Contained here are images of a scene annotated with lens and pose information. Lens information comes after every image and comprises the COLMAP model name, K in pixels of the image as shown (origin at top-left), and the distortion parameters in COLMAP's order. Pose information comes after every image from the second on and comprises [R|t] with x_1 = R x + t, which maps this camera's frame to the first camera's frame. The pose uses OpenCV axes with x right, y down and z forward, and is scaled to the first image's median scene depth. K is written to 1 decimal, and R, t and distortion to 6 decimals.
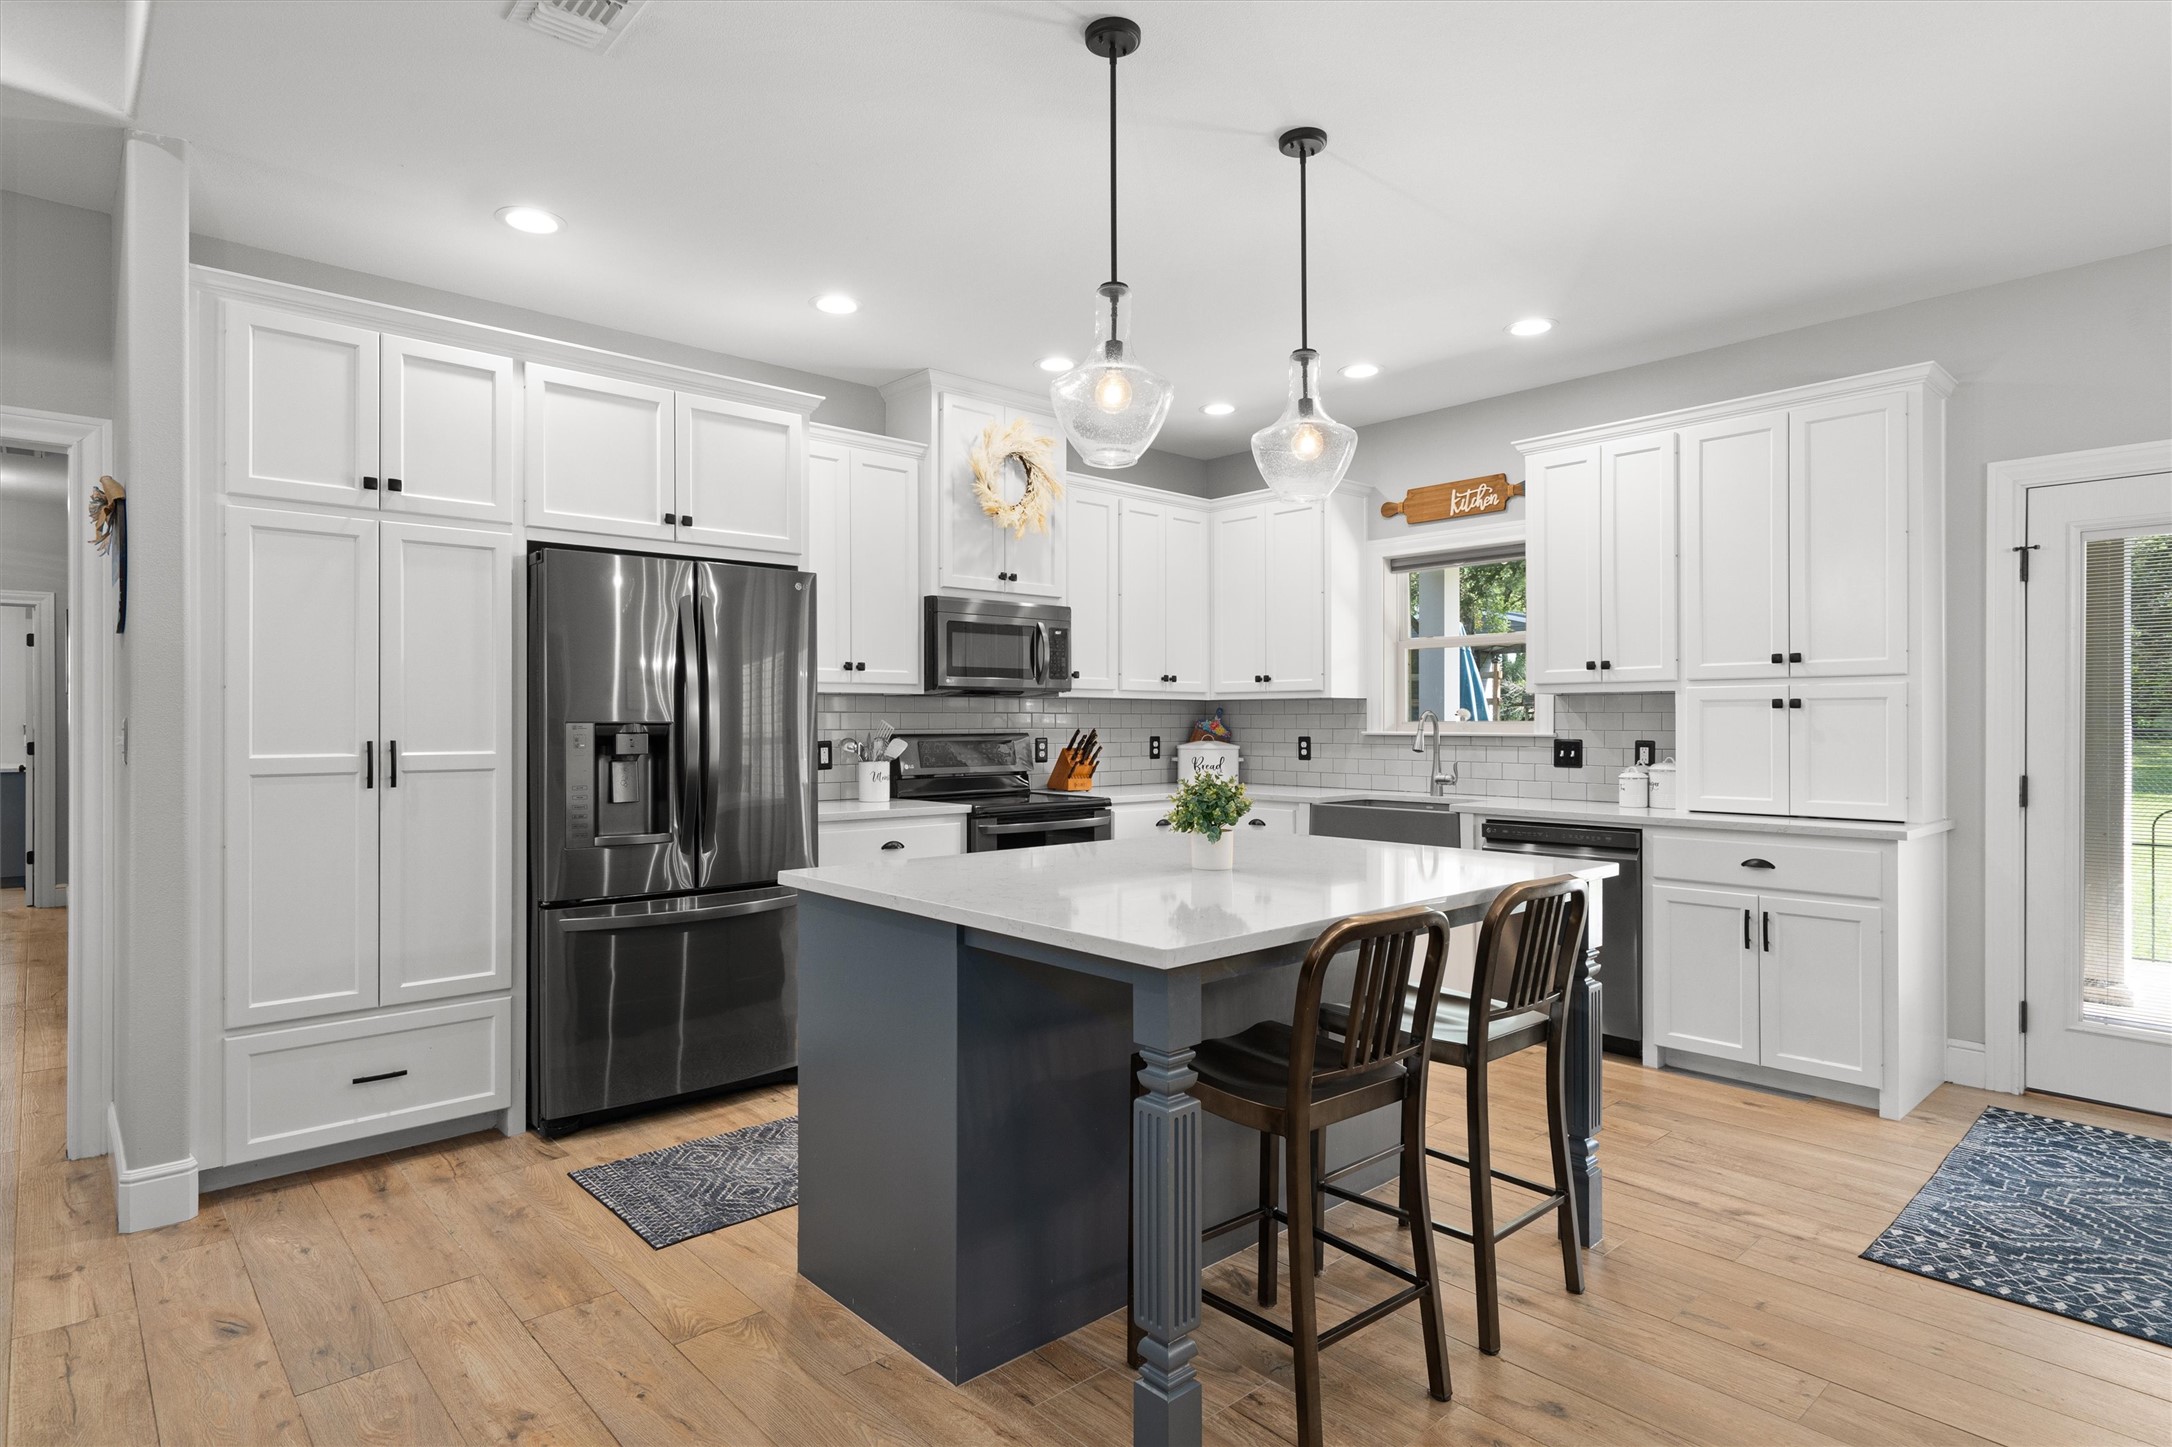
lens RADIAL K [[1146.2, 0, 1084.1], [0, 1146.2, 723.6], [0, 0, 1]] dist [0.004755, 0.001163]
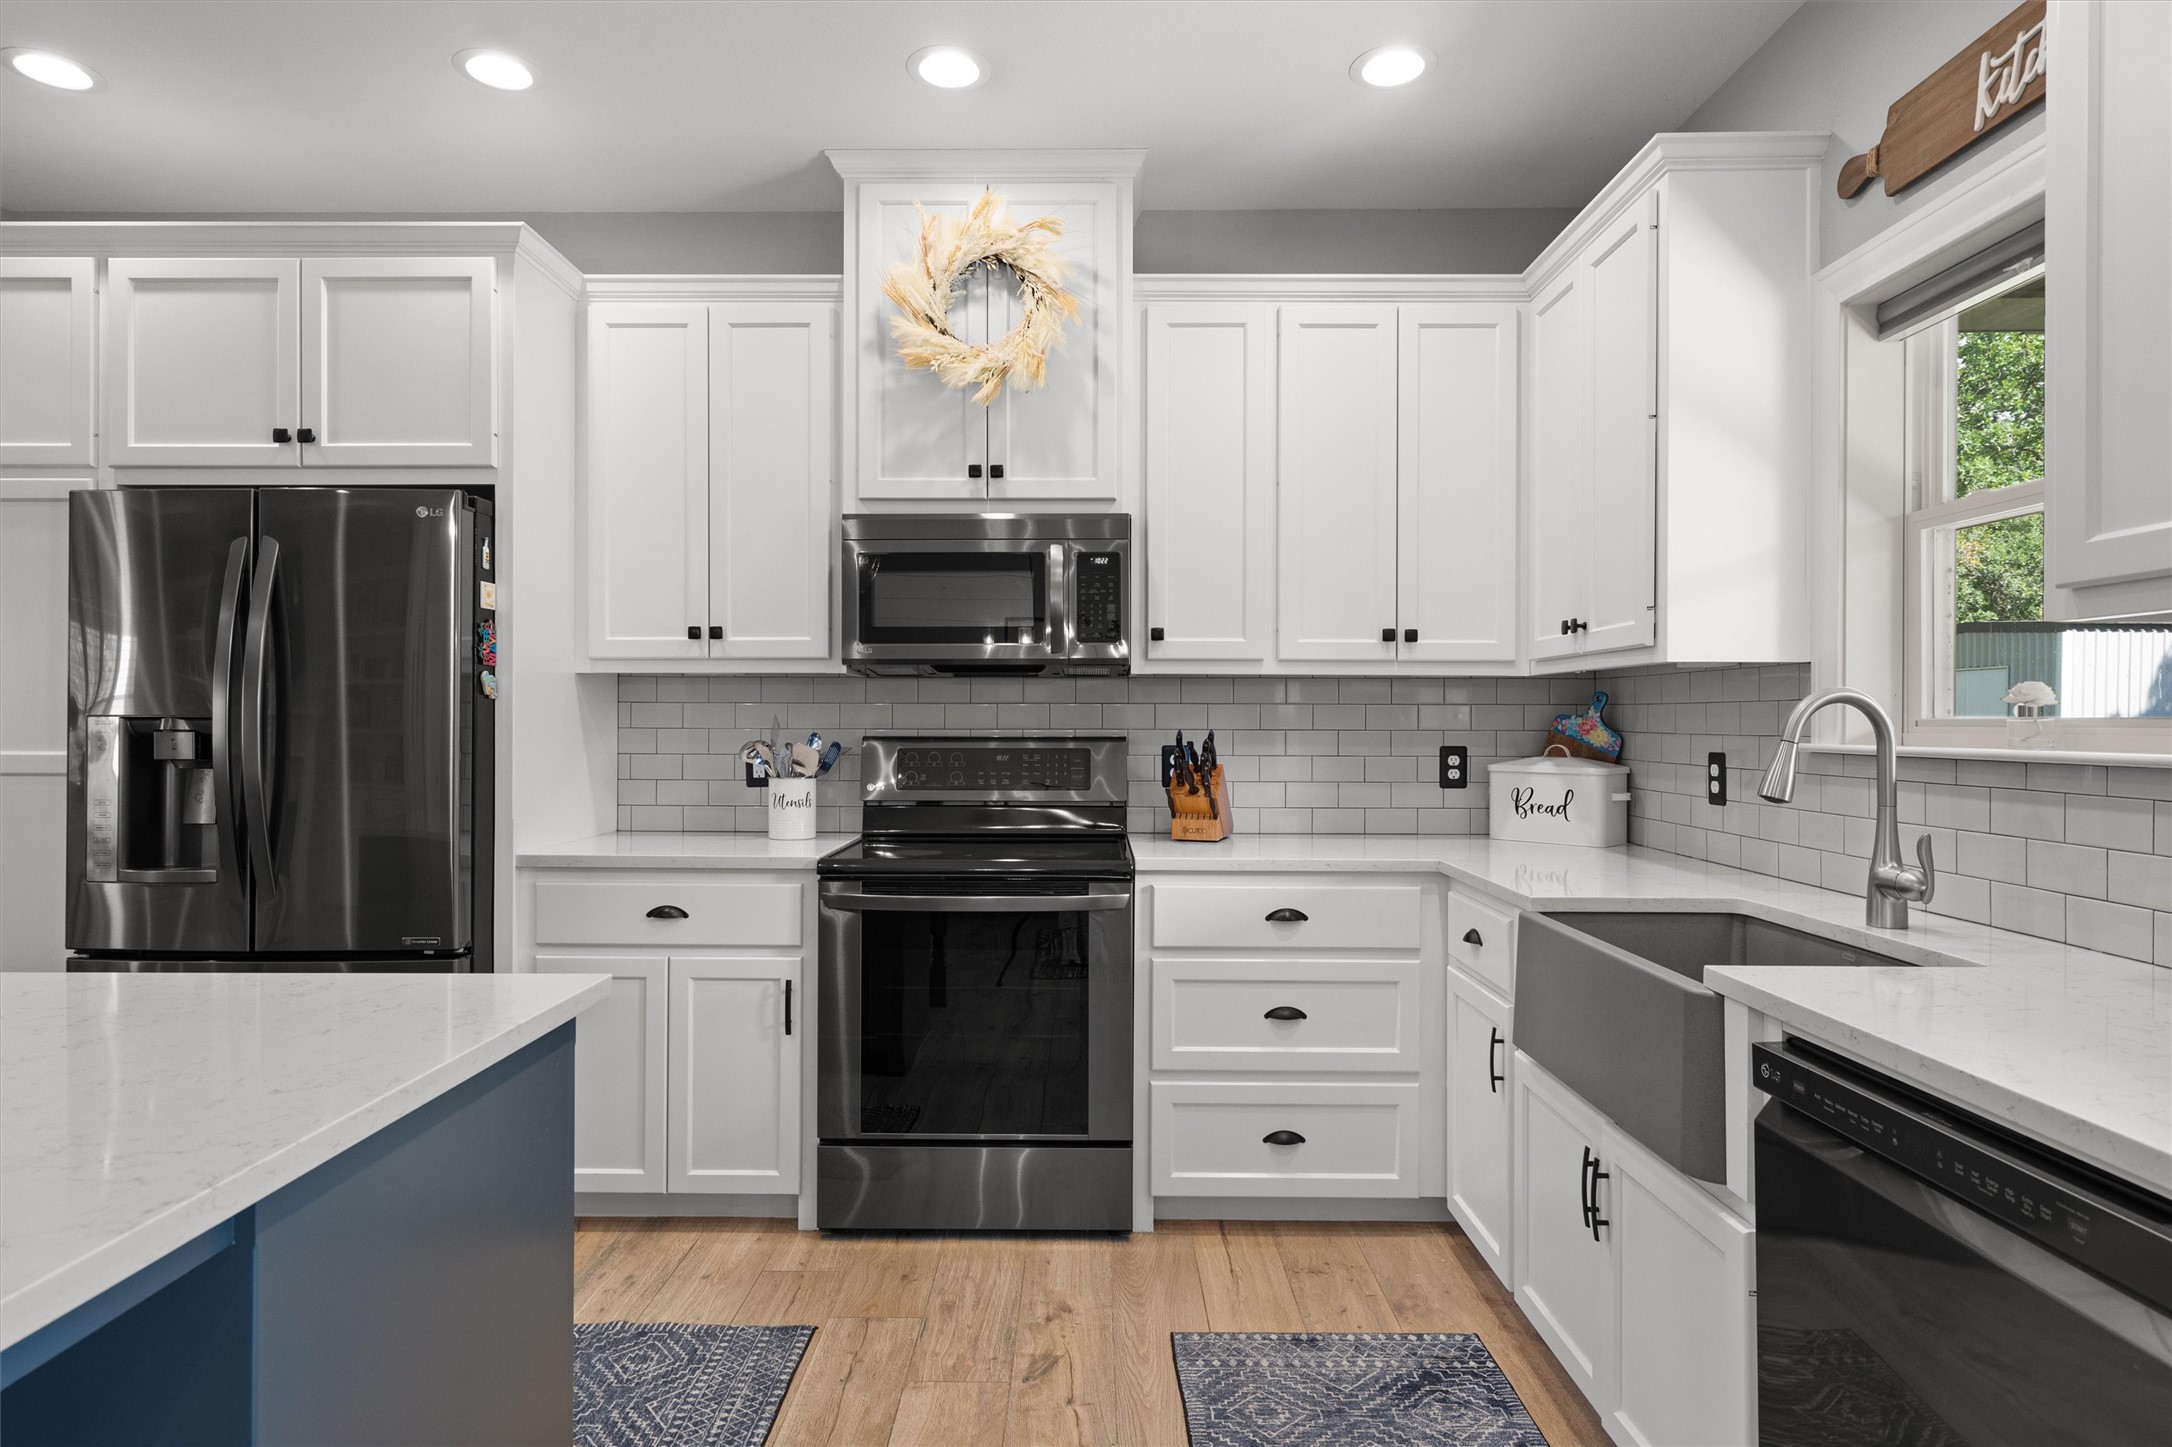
lens RADIAL K [[1212.1, 0, 1081.1], [0, 1212.1, 720.0], [0, 0, 1]] dist [0.003275, 0.000223]
pose [[0.735206, 0.002702, -0.677839, 0.400282], [-0.004274, 0.999991, -0.000650, -0.000017], [0.677831, 0.003374, 0.735210, 0.586018]]
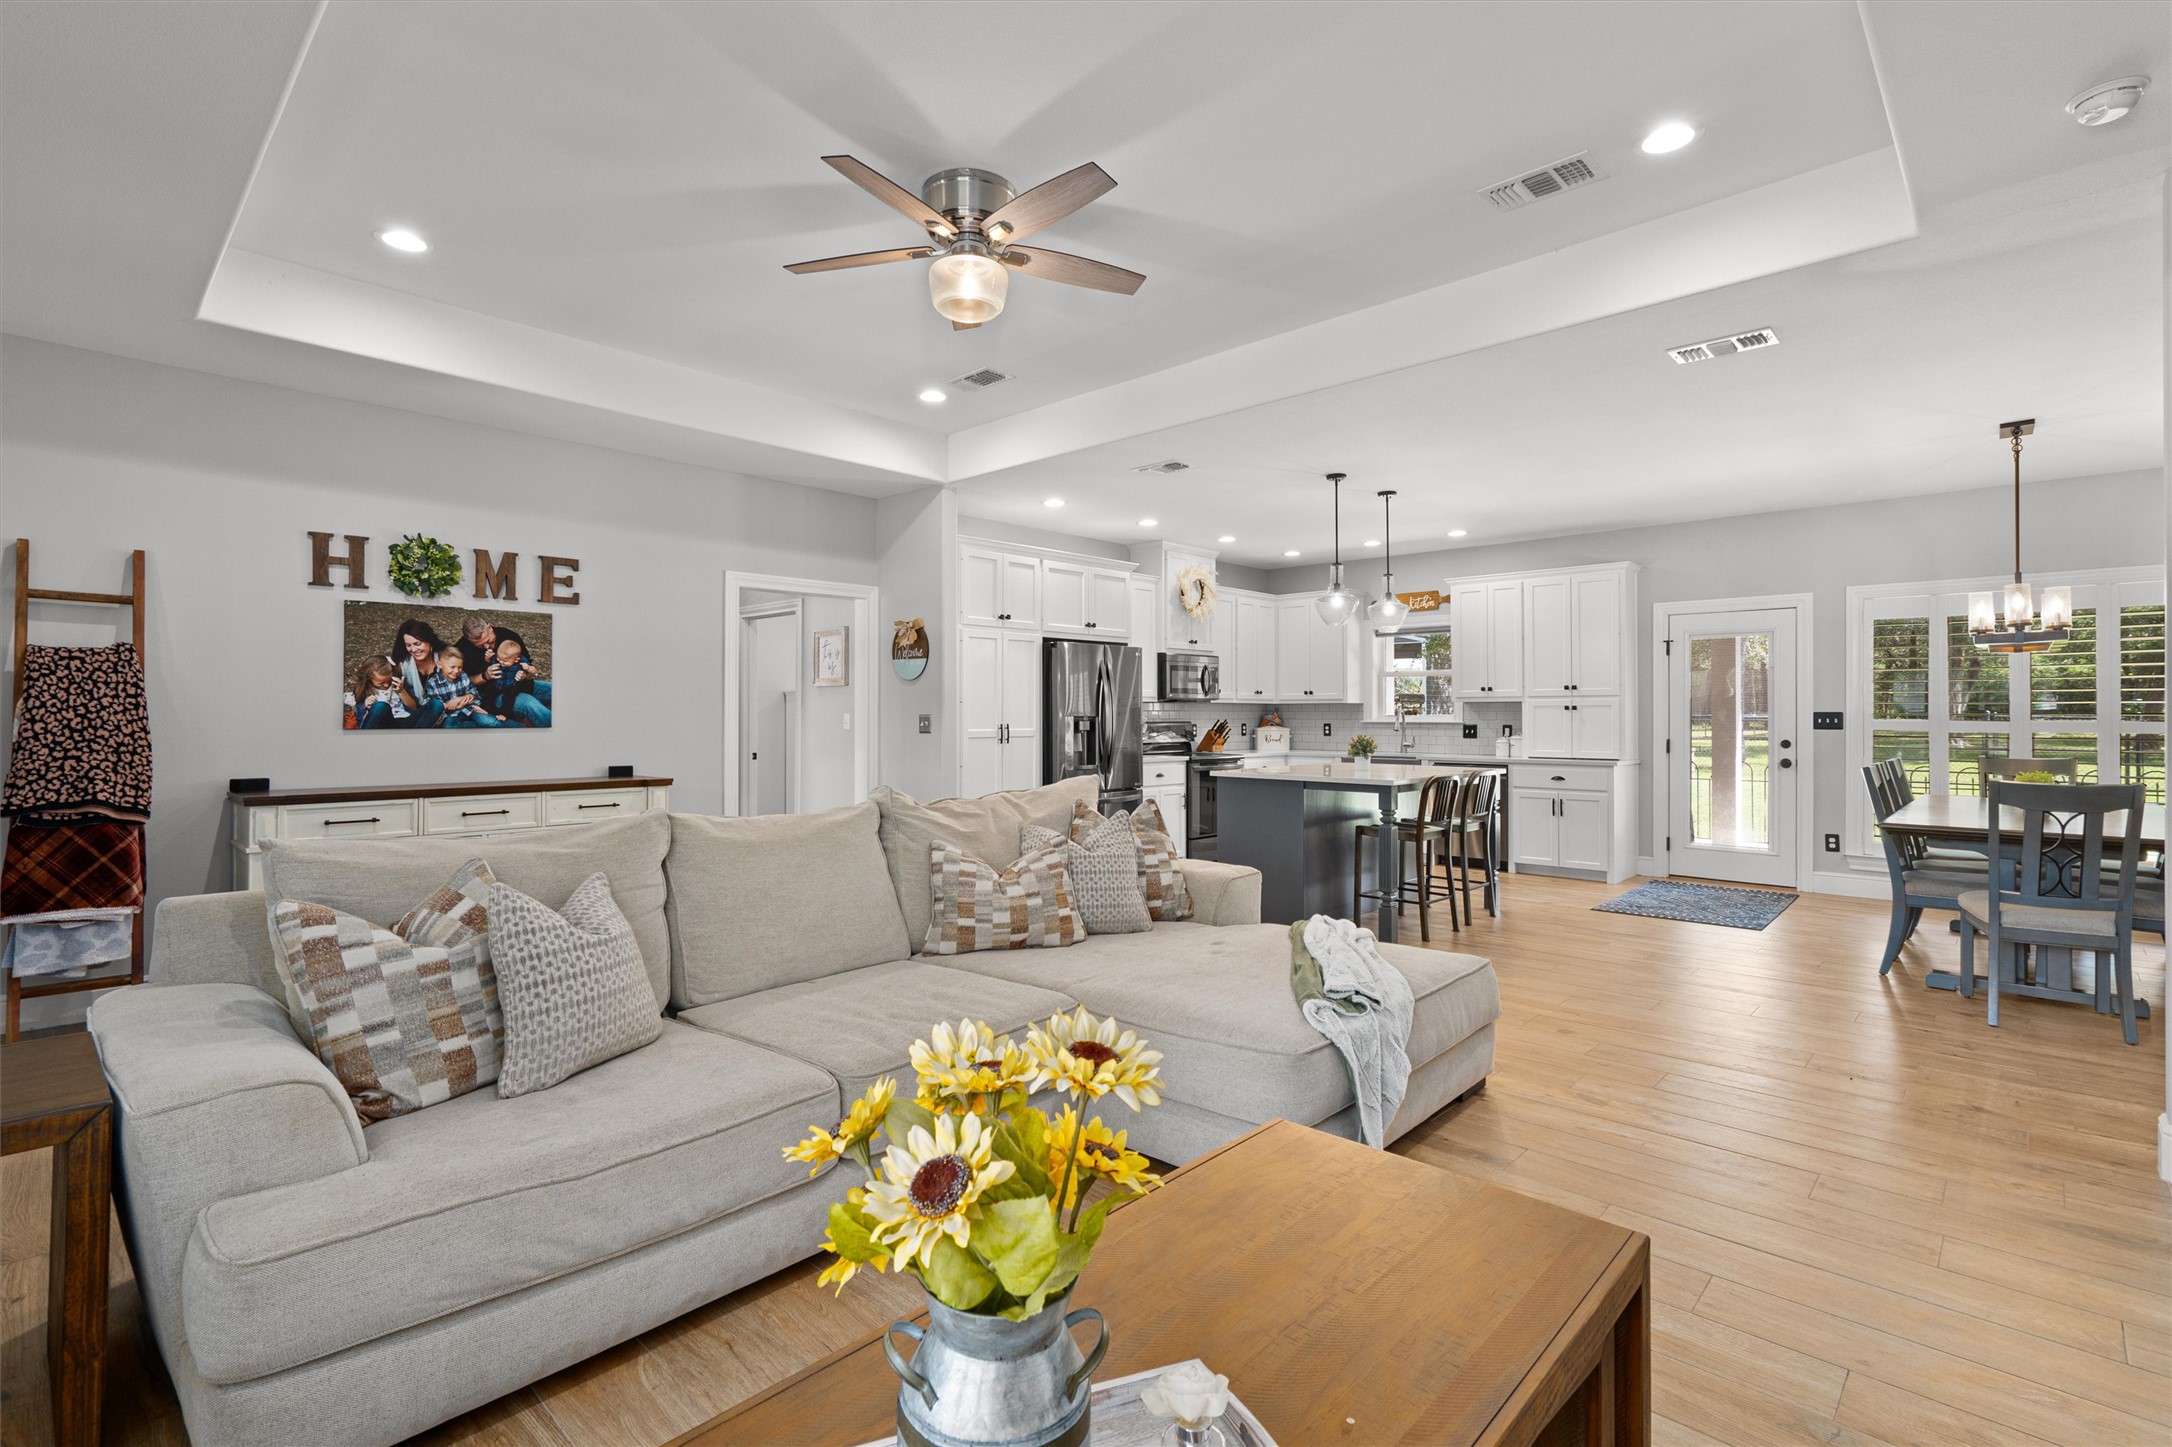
lens RADIAL K [[993.7, 0, 1087.2], [0, 993.7, 712.2], [0, 0, 1]] dist [-0.002637, -0.000648]
pose [[0.997125, 0.000366, 0.075779, -0.383805], [-0.000128, 0.999995, -0.003146, -0.002318], [-0.075780, 0.003127, 0.997120, -0.695121]]
